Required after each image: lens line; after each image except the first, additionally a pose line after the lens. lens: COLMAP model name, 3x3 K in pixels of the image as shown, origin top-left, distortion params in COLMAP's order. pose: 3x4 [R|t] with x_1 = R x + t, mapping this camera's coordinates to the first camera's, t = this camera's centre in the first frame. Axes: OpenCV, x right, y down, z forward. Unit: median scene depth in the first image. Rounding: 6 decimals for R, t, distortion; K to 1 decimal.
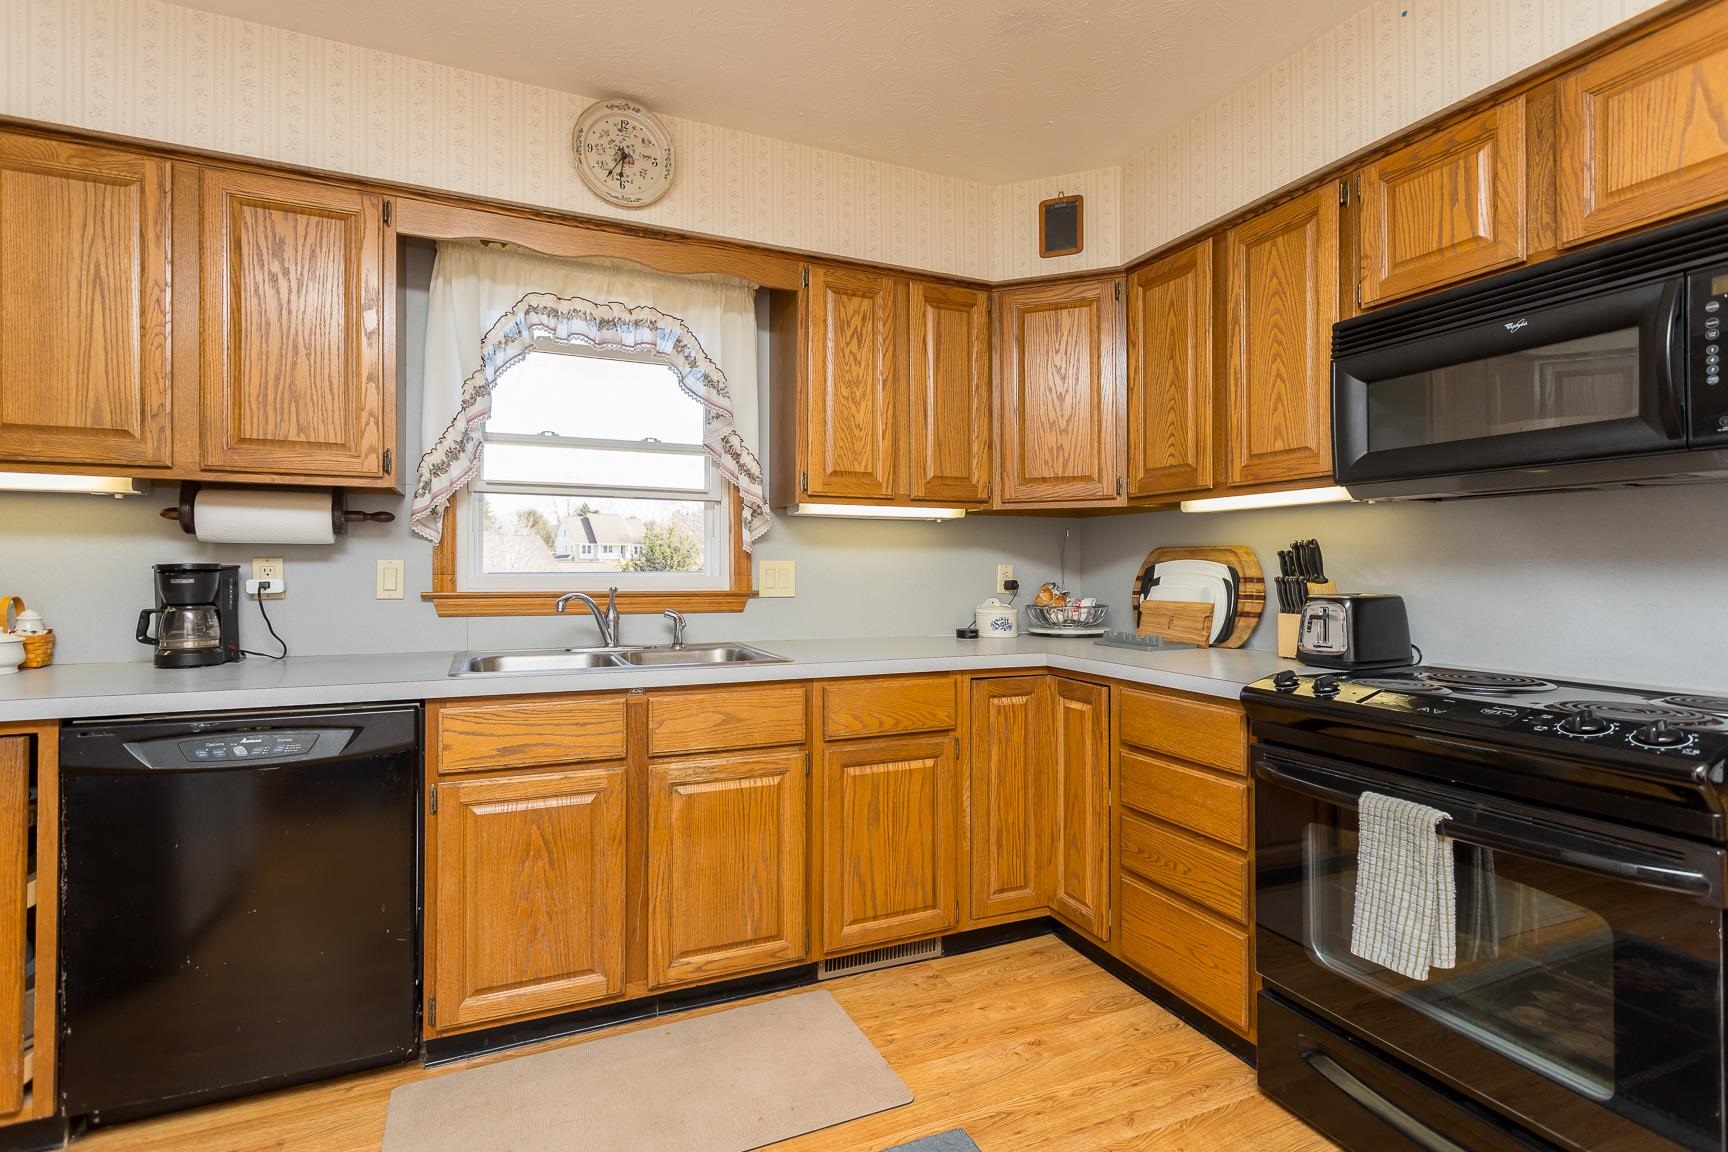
lens RADIAL K [[842.7, 0, 862.0], [0, 842.7, 564.0], [0, 0, 1]] dist [0.001443, 0.001284]
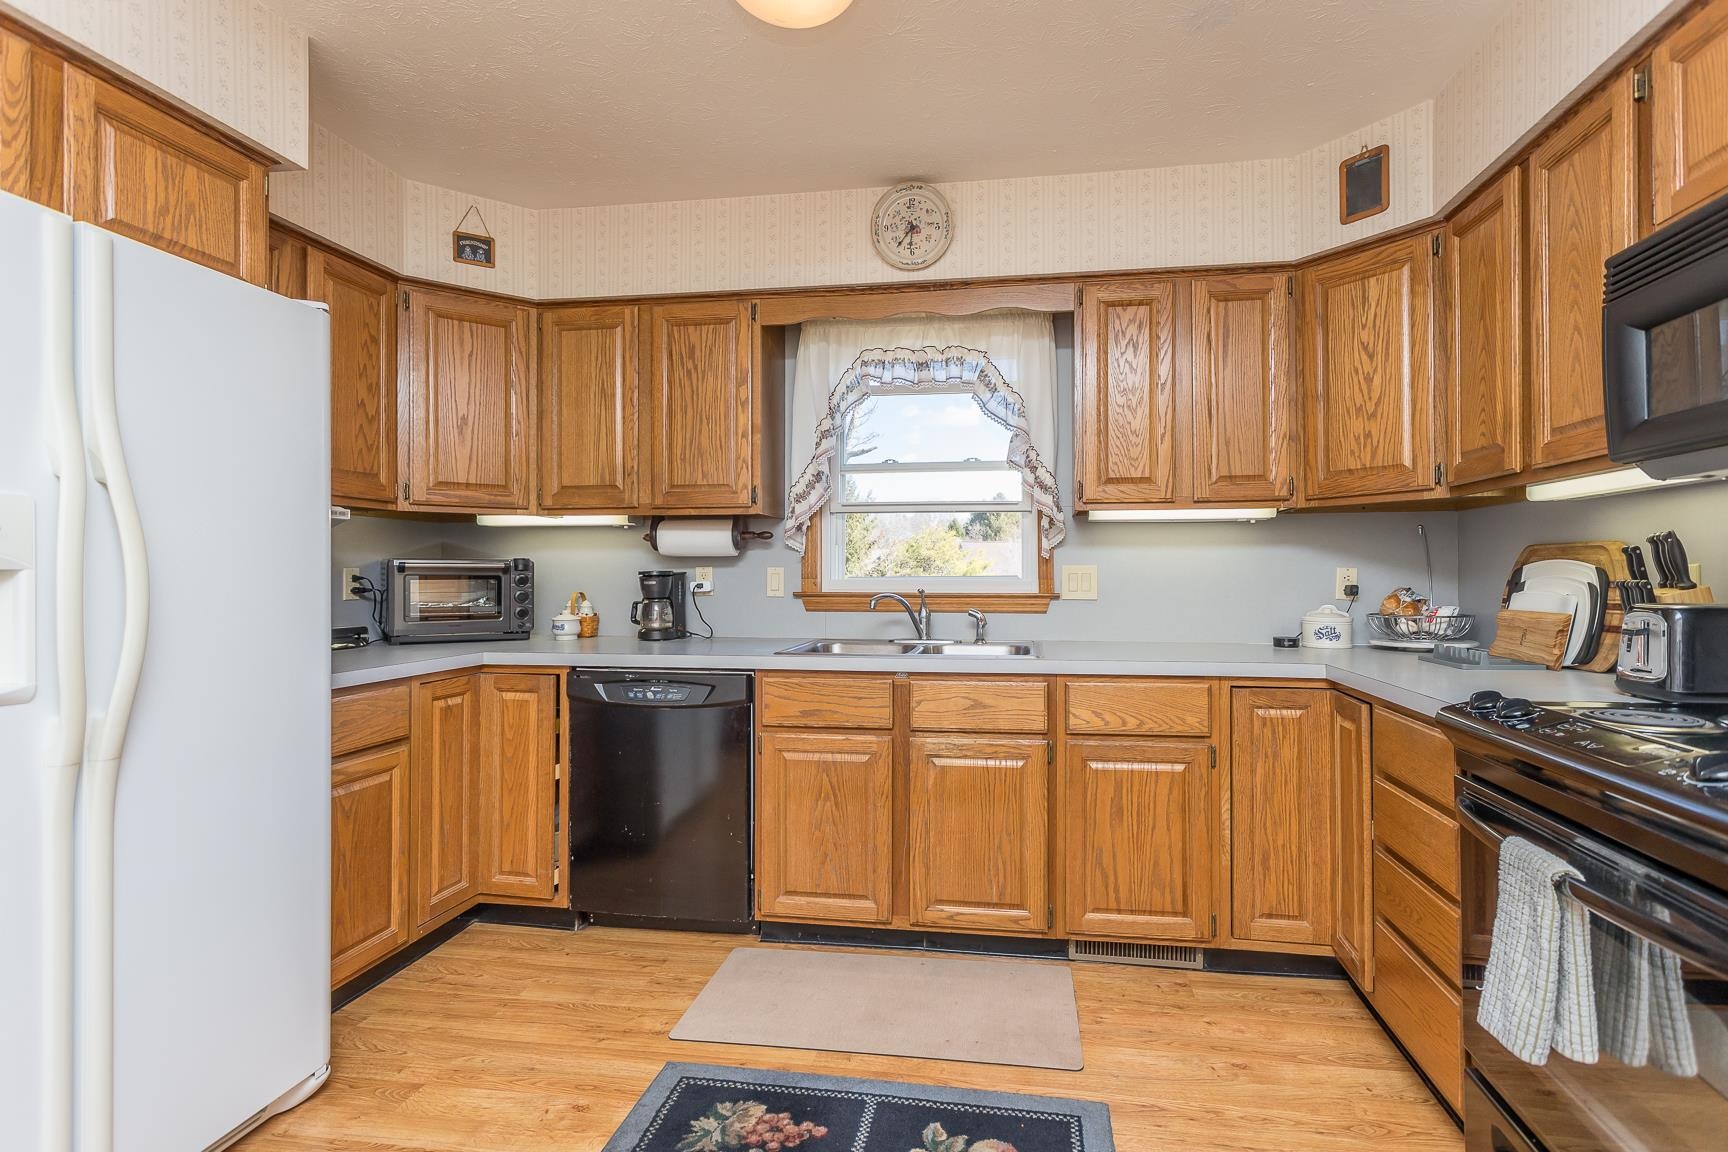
lens RADIAL K [[842.7, 0, 862.0], [0, 842.7, 564.0], [0, 0, 1]] dist [0.001443, 0.001284]
pose [[0.832606, -0.009602, -0.553782, 0.323519], [0.005947, 0.999947, -0.008397, 0.002243], [0.553834, 0.003698, 0.832619, -0.033232]]
